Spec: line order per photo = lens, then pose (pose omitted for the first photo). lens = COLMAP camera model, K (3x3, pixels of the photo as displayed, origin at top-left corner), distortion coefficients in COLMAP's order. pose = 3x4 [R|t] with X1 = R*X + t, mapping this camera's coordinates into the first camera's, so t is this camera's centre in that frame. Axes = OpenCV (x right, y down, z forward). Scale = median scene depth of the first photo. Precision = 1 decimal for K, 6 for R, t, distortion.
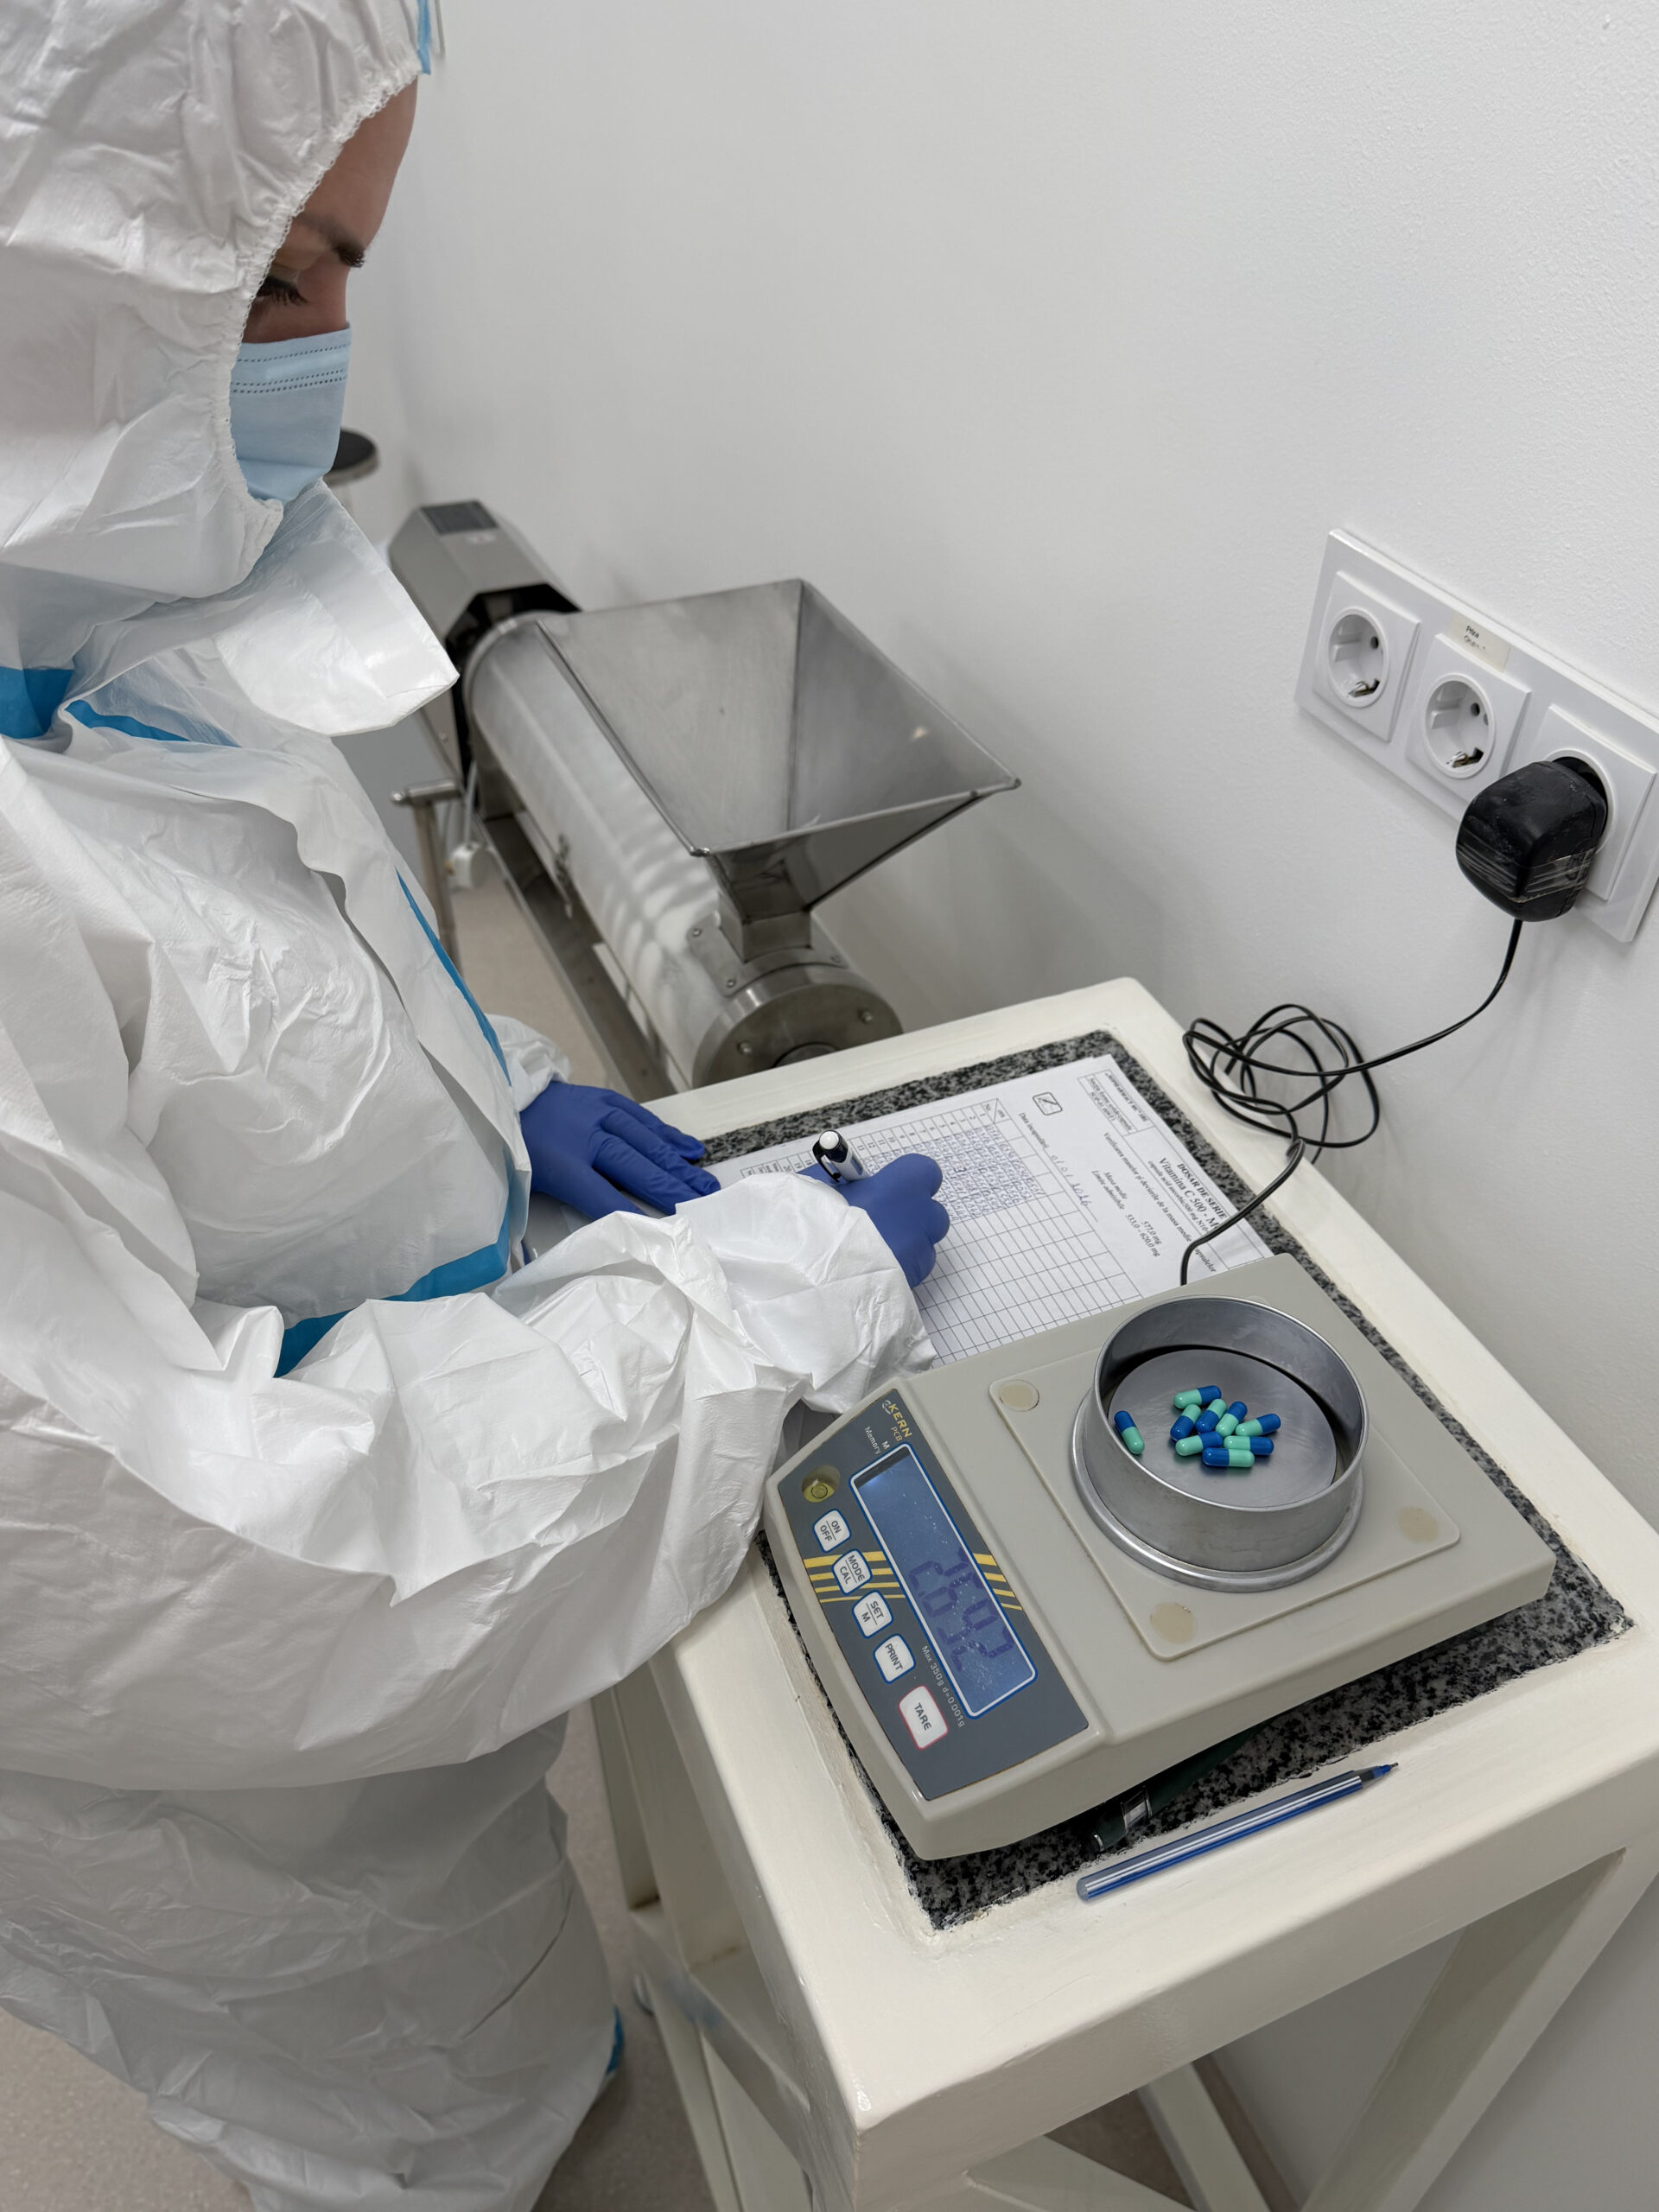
lens RADIAL K [[1672.7, 0, 829.5], [0, 1672.7, 1106.0], [0, 0, 1]] dist [-0.002235, -0.000638]
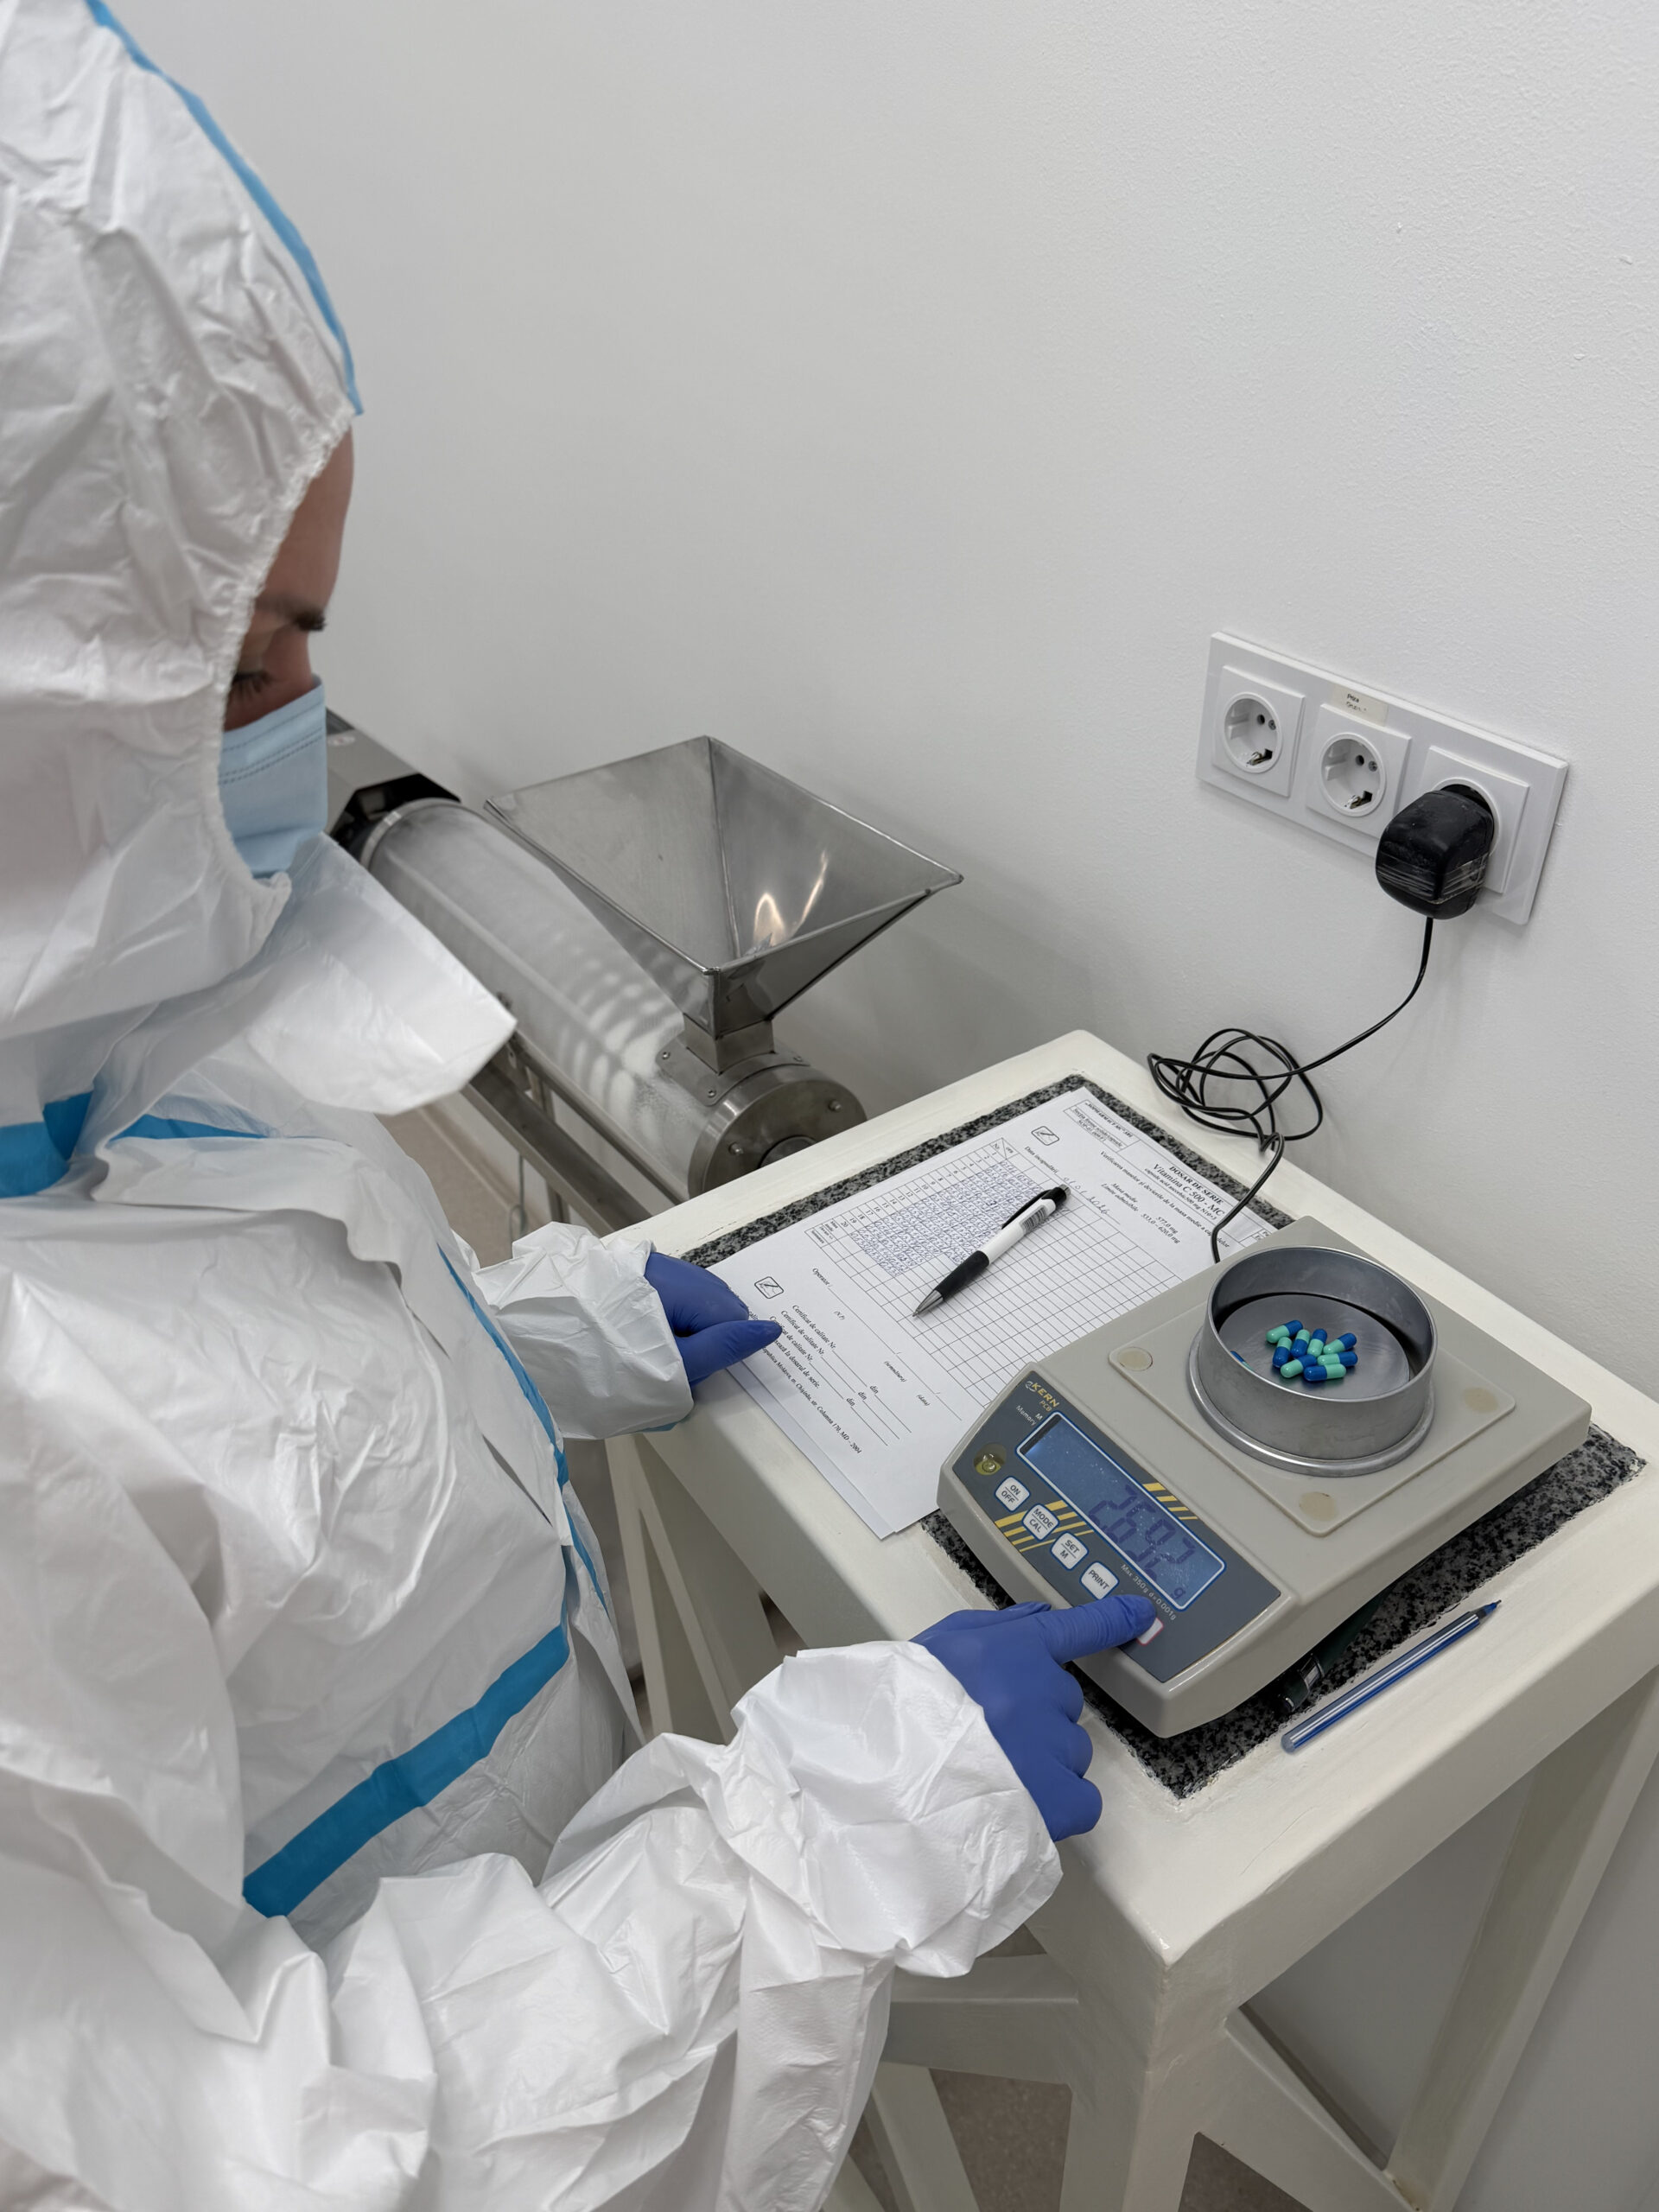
lens RADIAL K [[1615.5, 0, 829.5], [0, 1615.5, 1106.0], [0, 0, 1]] dist [-0.001508, -0.000363]
pose [[0.981797, -0.147213, 0.120009, -0.213441], [0.156461, 0.985083, -0.071635, 0.044565], [-0.107673, 0.089108, 0.990185, -0.132414]]
